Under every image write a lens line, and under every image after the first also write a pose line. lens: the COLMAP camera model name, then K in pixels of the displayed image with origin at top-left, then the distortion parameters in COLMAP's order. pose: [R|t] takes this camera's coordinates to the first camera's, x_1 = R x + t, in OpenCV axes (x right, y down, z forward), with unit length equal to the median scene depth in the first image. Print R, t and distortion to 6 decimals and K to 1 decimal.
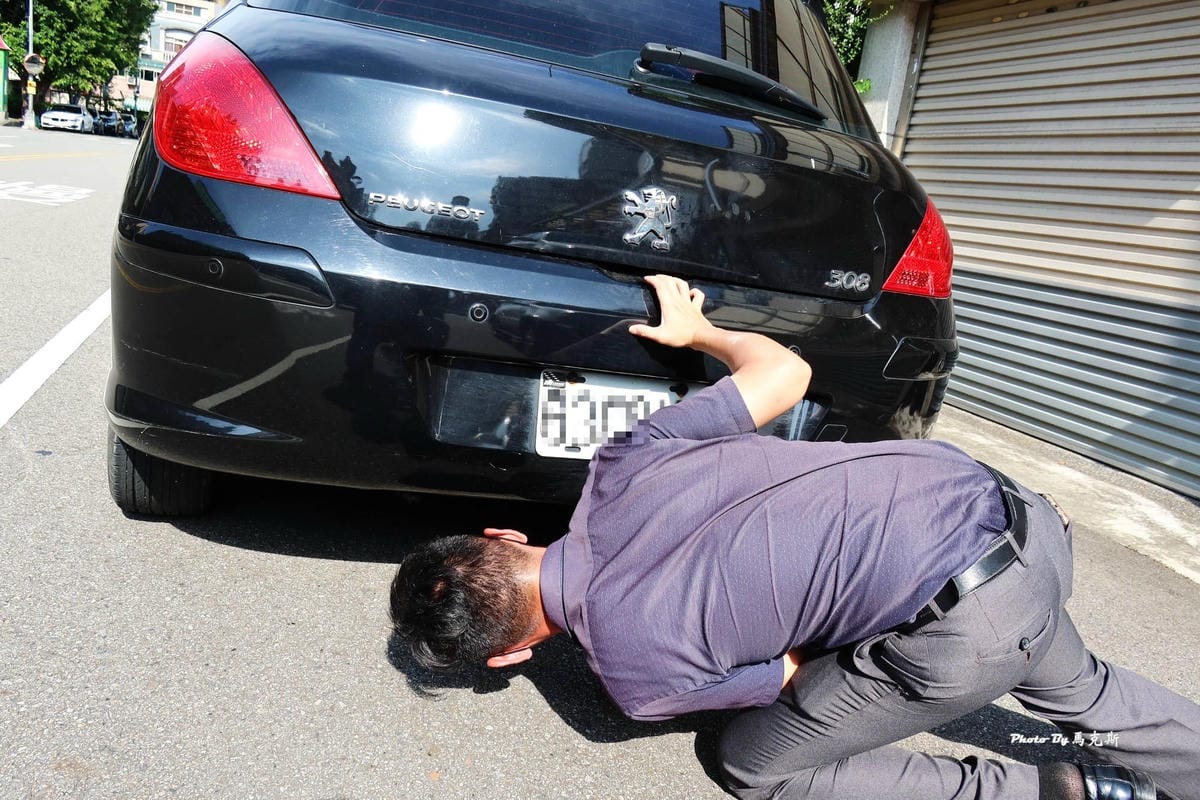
lens RADIAL K [[957.2, 0, 600.0], [0, 957.2, 400.0], [0, 0, 1]] dist [-0.010299, 0.011384]
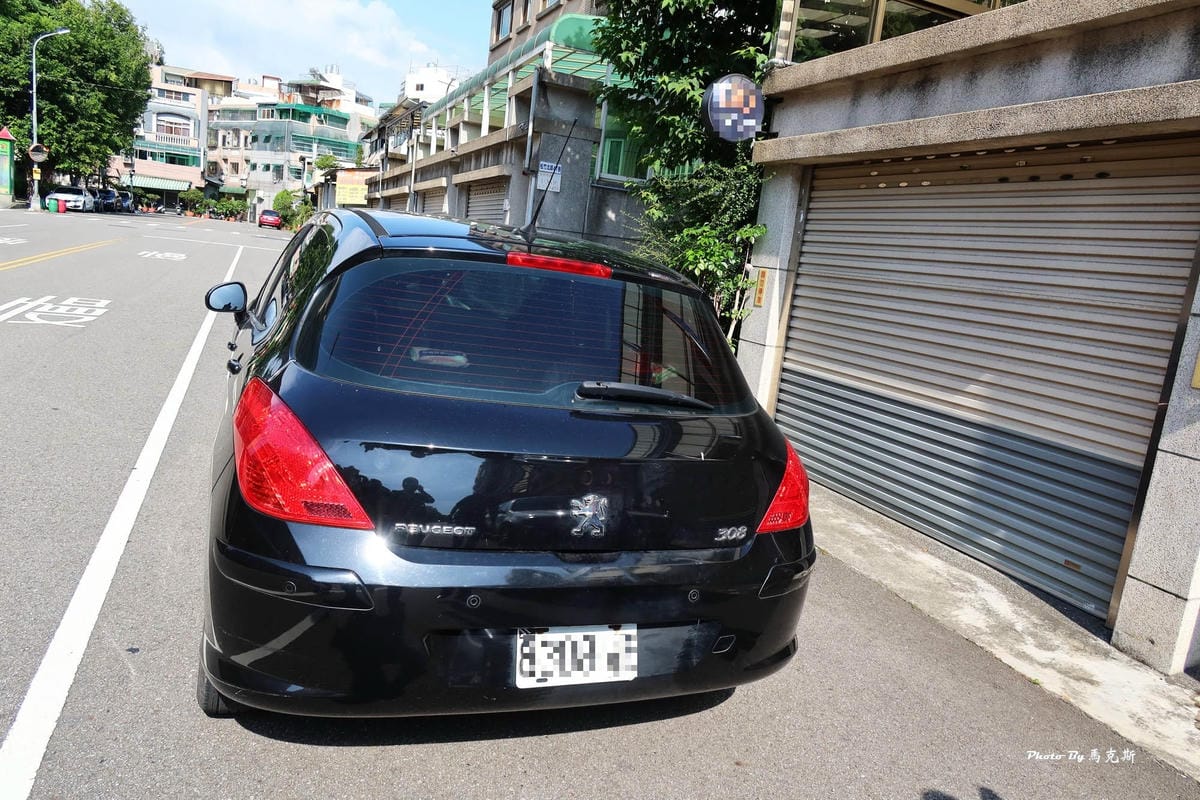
lens RADIAL K [[842.5, 0, 600.0], [0, 842.5, 400.0], [0, 0, 1]] dist [0.003930, 0.002530]
pose [[0.997954, -0.038163, 0.051298, 0.002688], [0.039539, 0.998878, -0.026076, -0.092737], [-0.050245, 0.028051, 0.998343, -0.076420]]
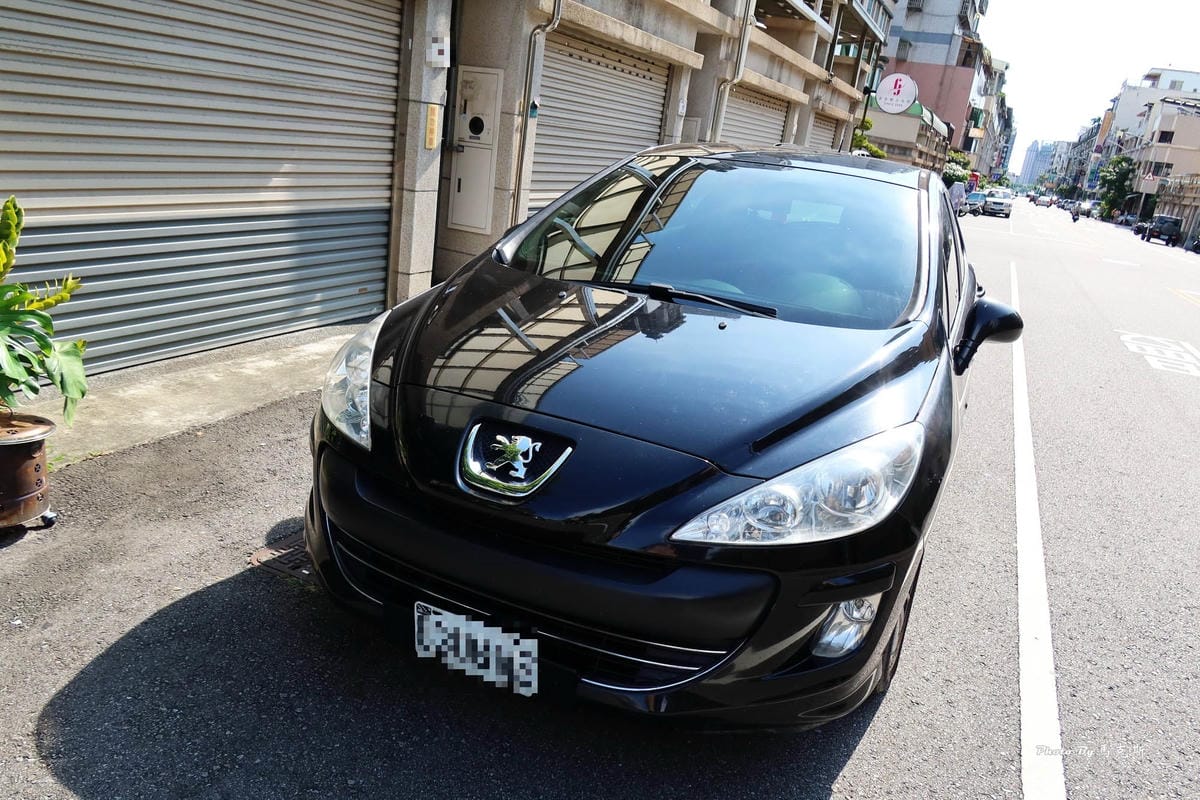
lens RADIAL K [[898.7, 0, 600.0], [0, 898.7, 400.0], [0, 0, 1]] dist [0.000115, -0.001504]
pose [[-0.702625, -0.426353, 0.569685, -0.425548], [-0.094349, 0.849367, 0.519301, -0.425867], [-0.705278, 0.311125, -0.637012, 1.154066]]
